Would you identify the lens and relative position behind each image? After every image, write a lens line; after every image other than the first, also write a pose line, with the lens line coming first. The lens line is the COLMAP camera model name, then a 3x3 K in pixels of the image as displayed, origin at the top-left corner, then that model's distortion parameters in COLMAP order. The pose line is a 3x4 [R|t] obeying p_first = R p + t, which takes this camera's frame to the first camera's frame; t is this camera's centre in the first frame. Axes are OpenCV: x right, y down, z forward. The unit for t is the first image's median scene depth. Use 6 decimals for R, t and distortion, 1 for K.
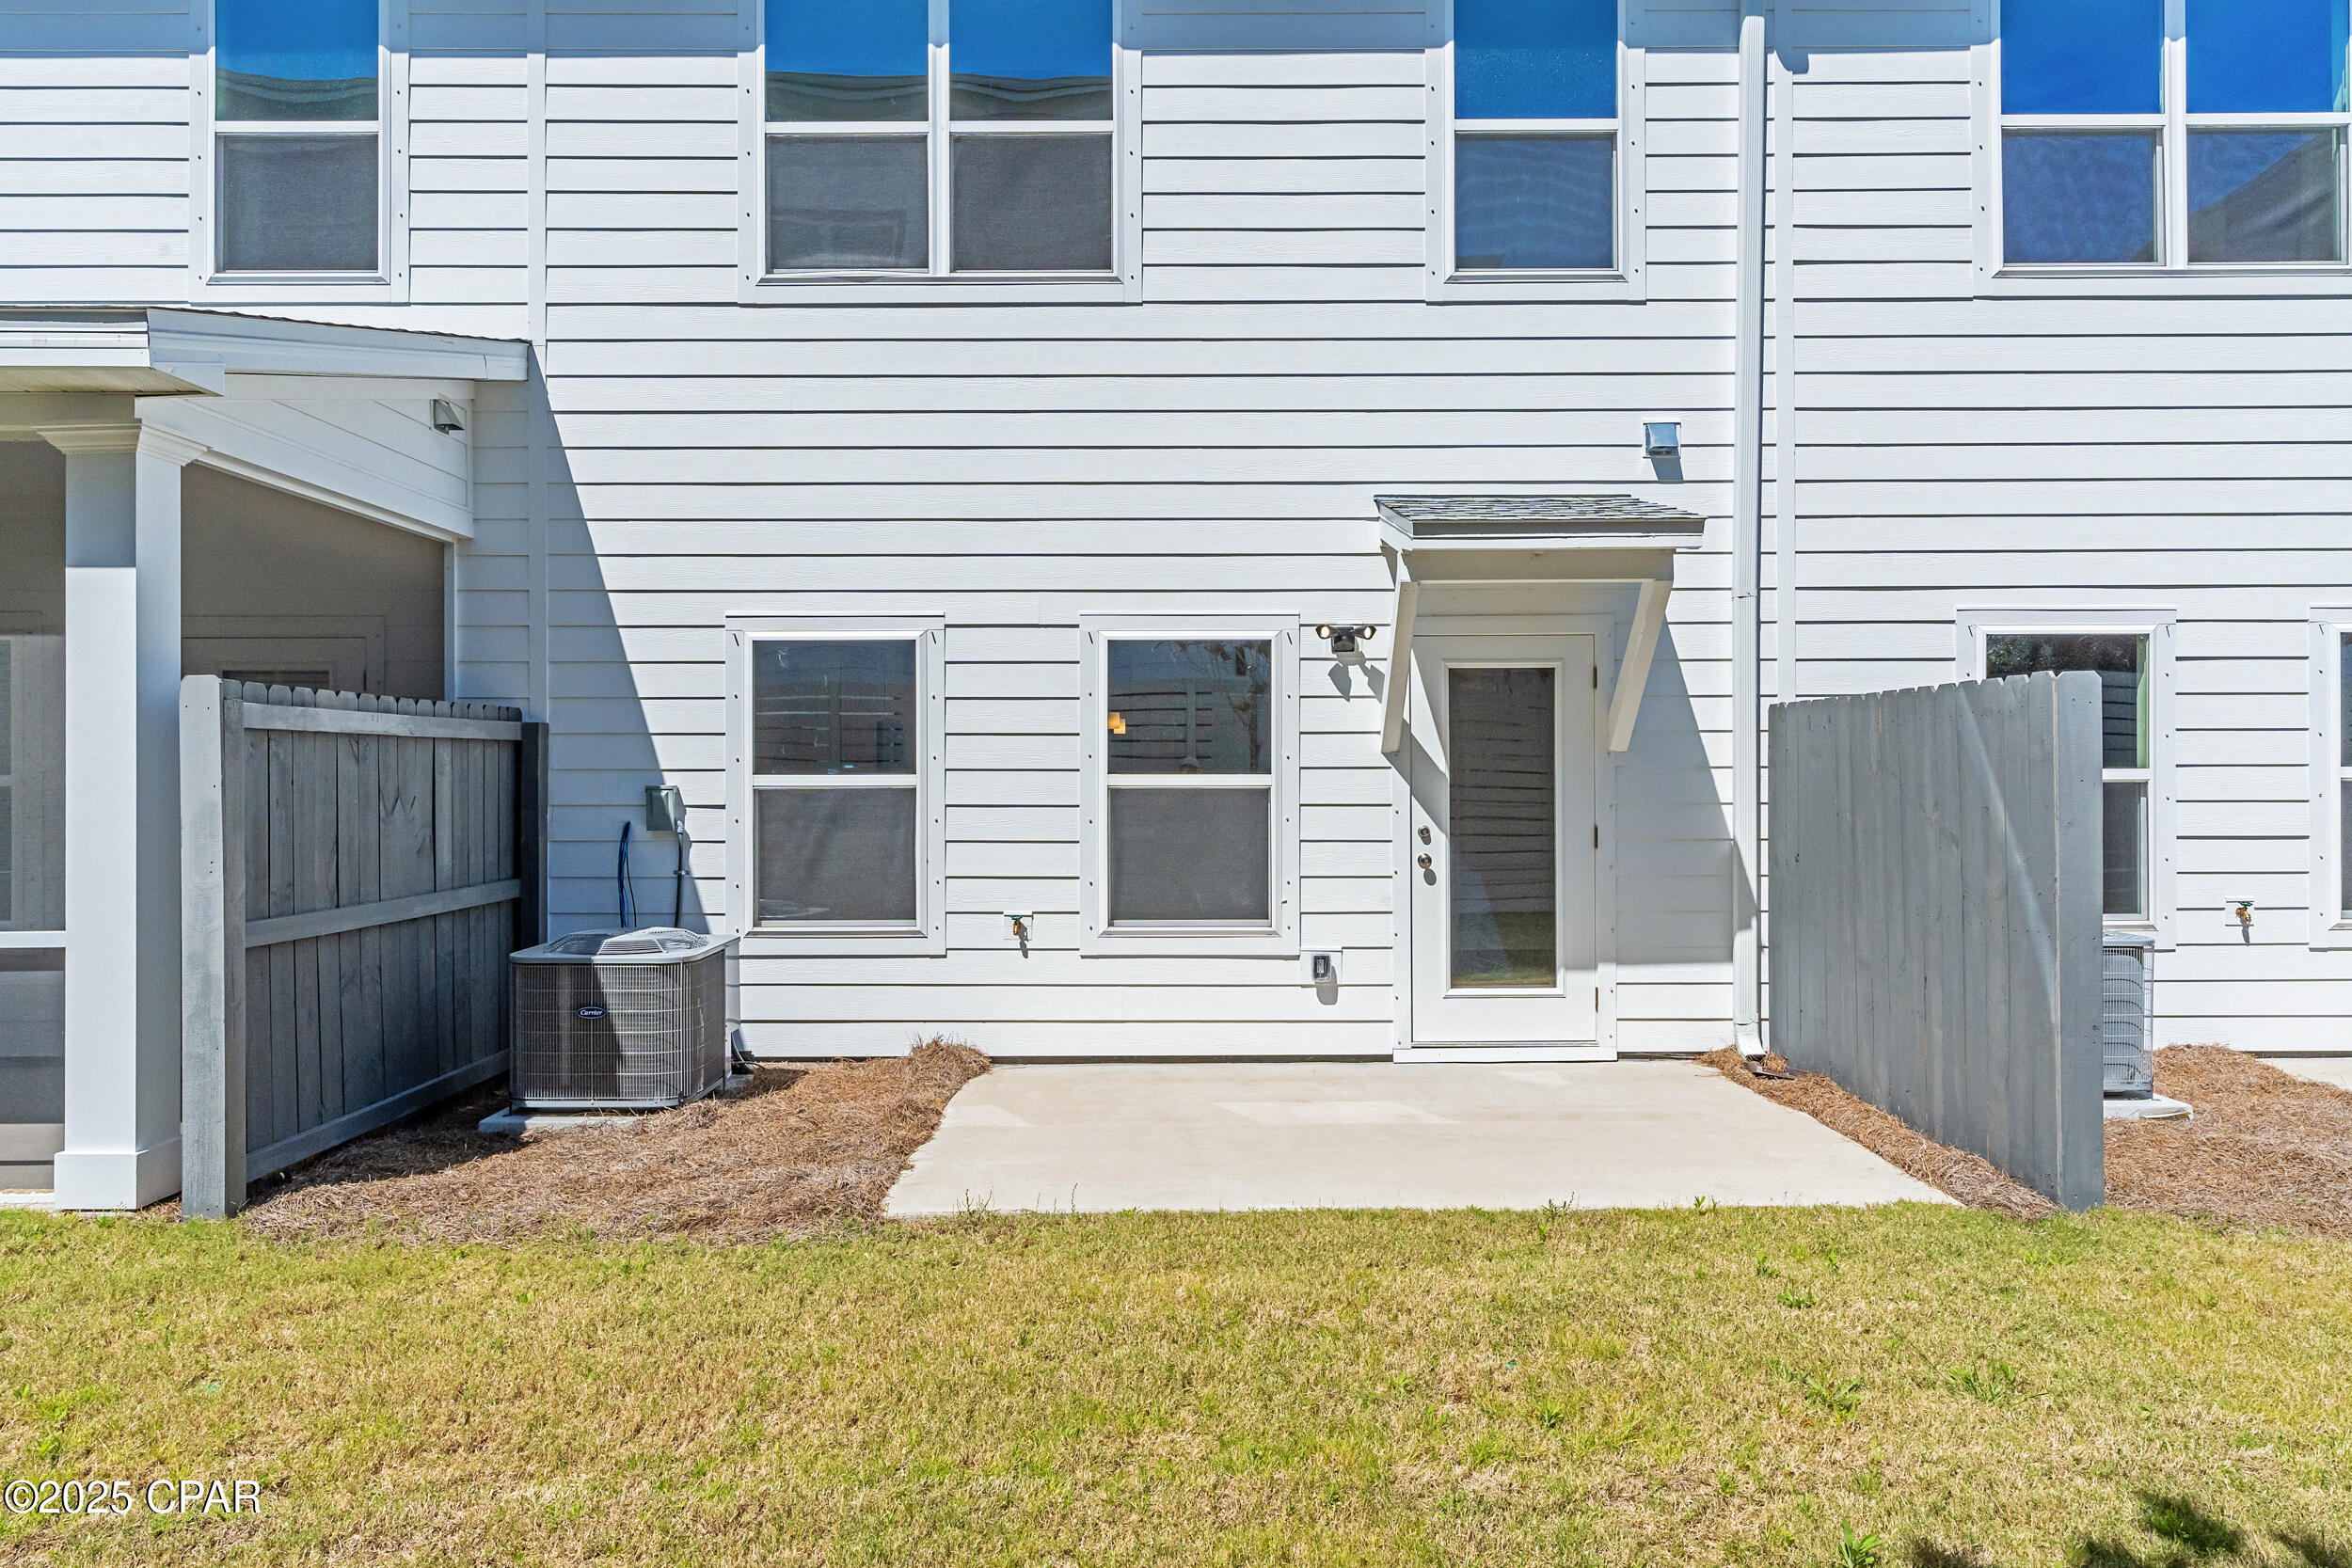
lens RADIAL K [[1433.1, 0, 1174.3], [0, 1433.1, 794.8], [0, 0, 1]] dist [0.004204, -0.000801]
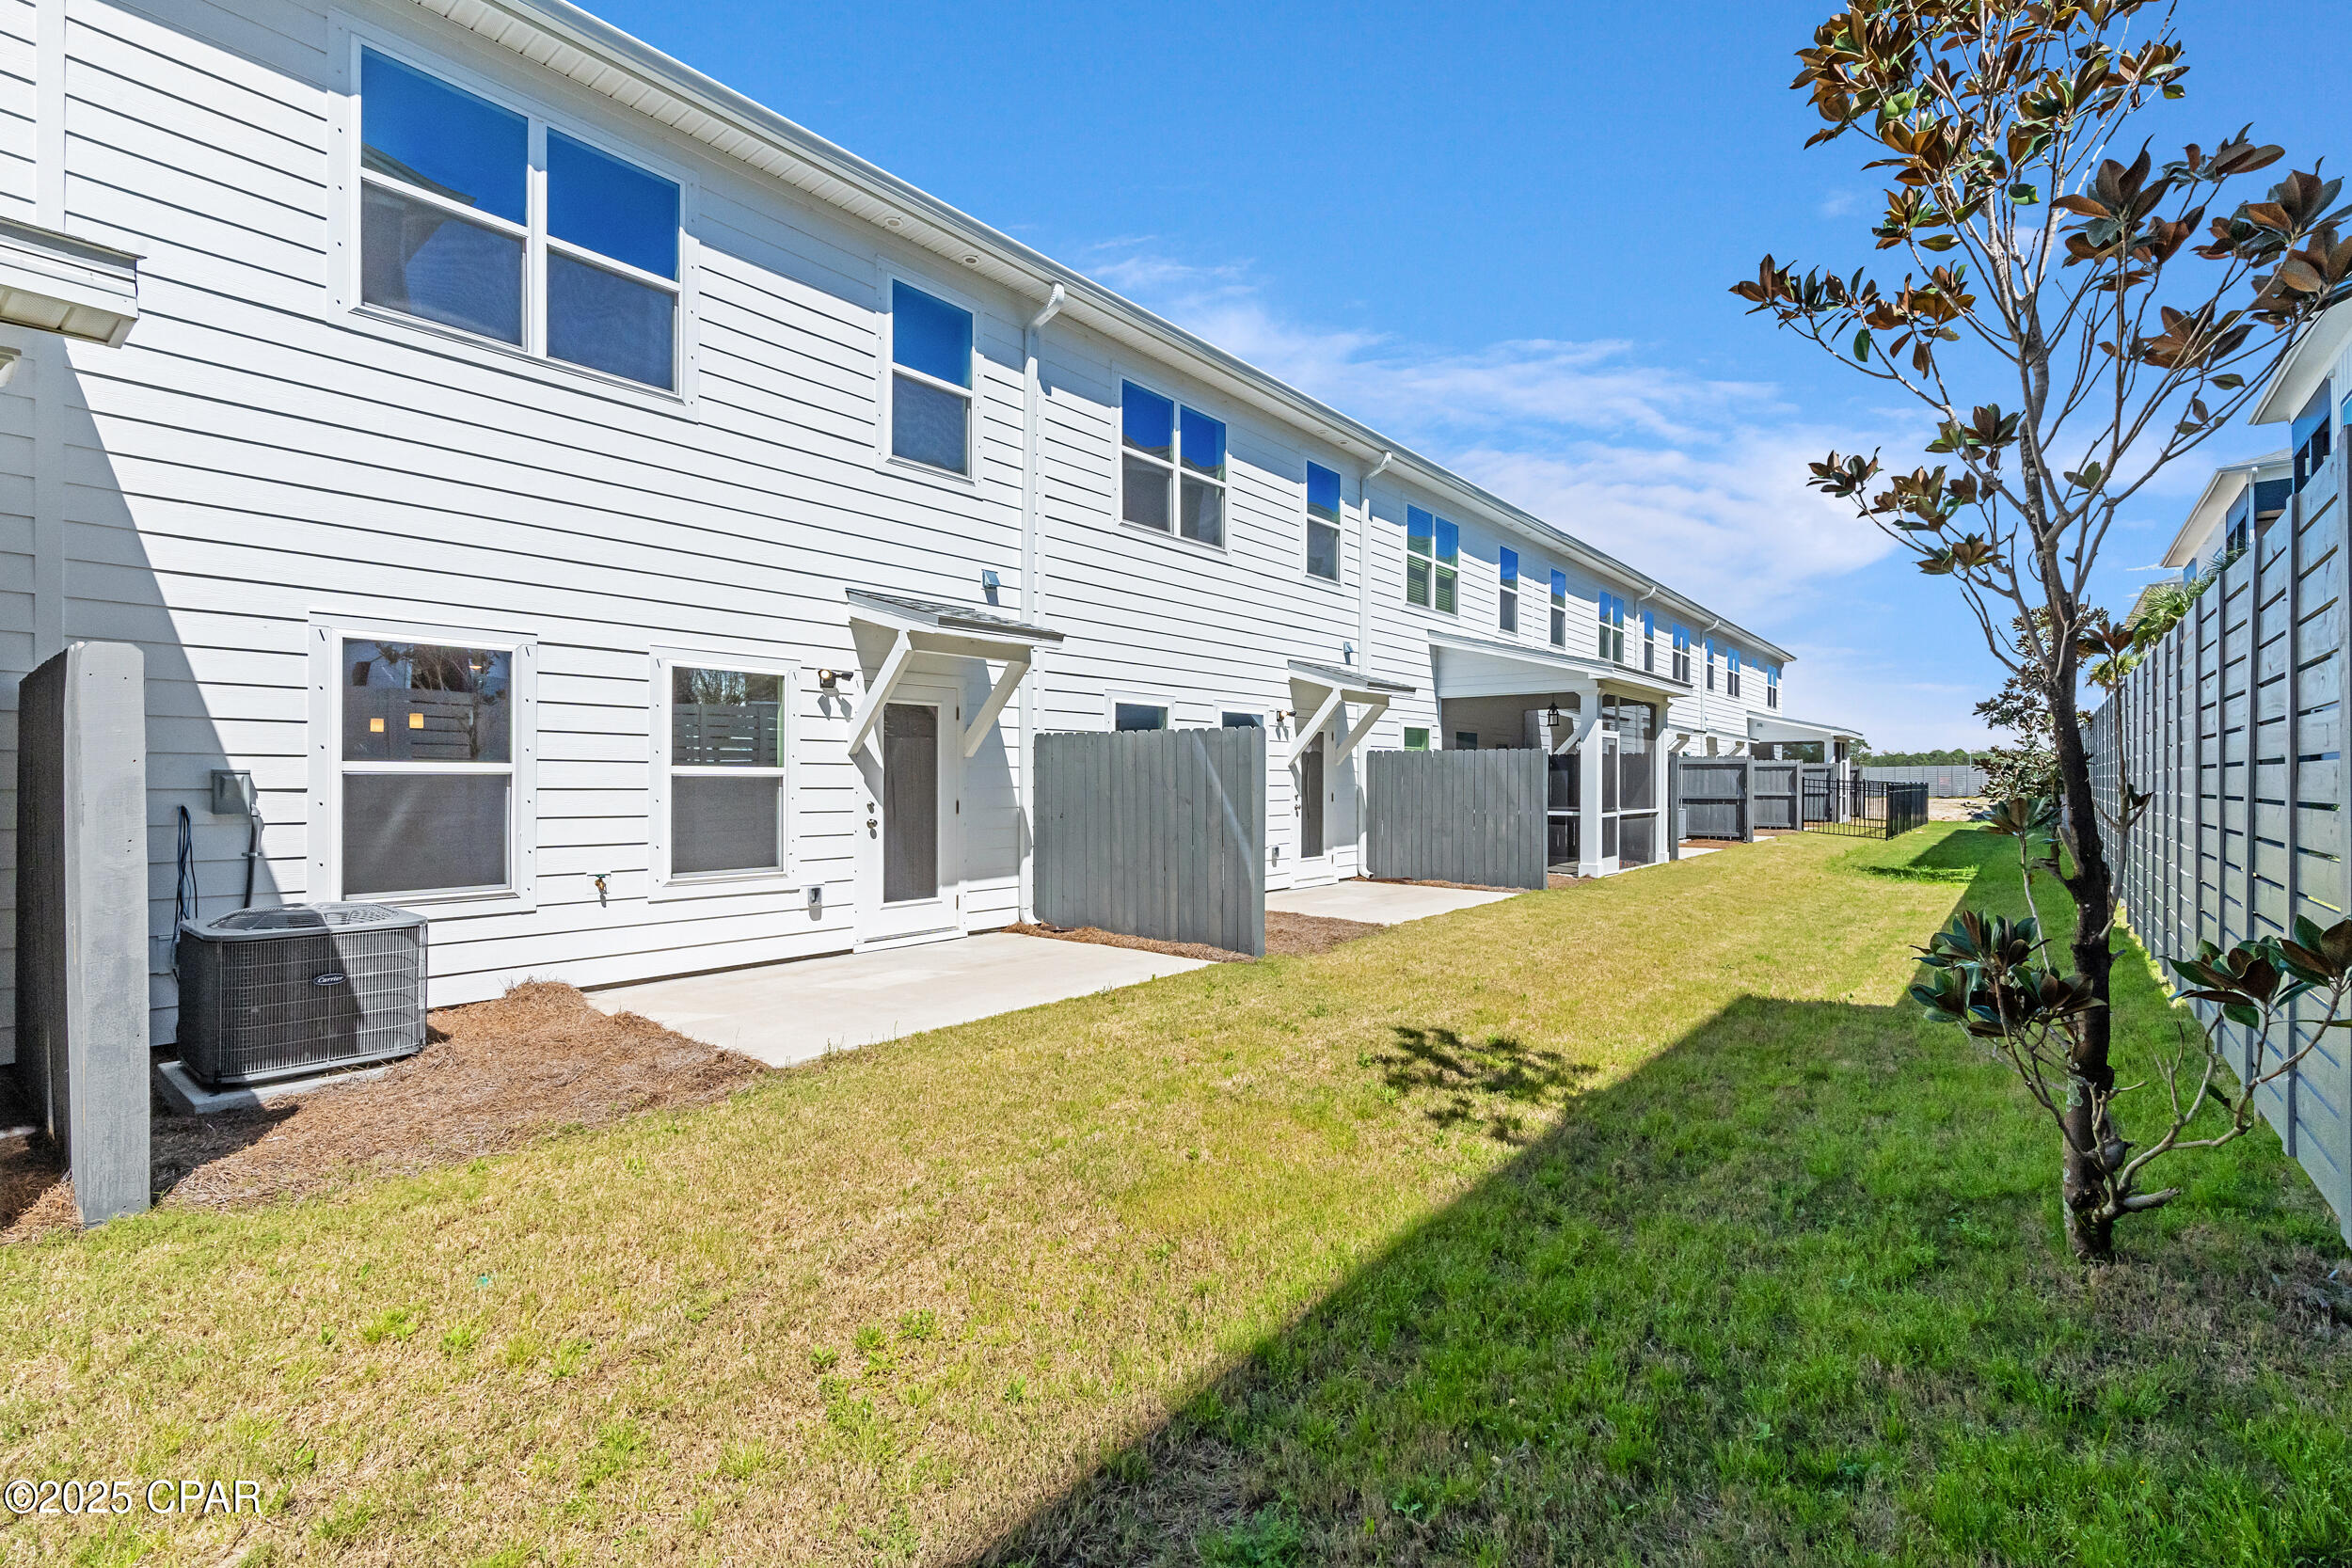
lens RADIAL K [[1056.6, 0, 1185.8], [0, 1056.6, 786.4], [0, 0, 1]] dist [-0.000076, 0.000542]
pose [[0.627737, 0.000824, 0.778425, -0.515995], [-0.002692, 0.999996, 0.001113, 0.002913], [-0.778421, -0.002794, 0.627736, -0.000804]]
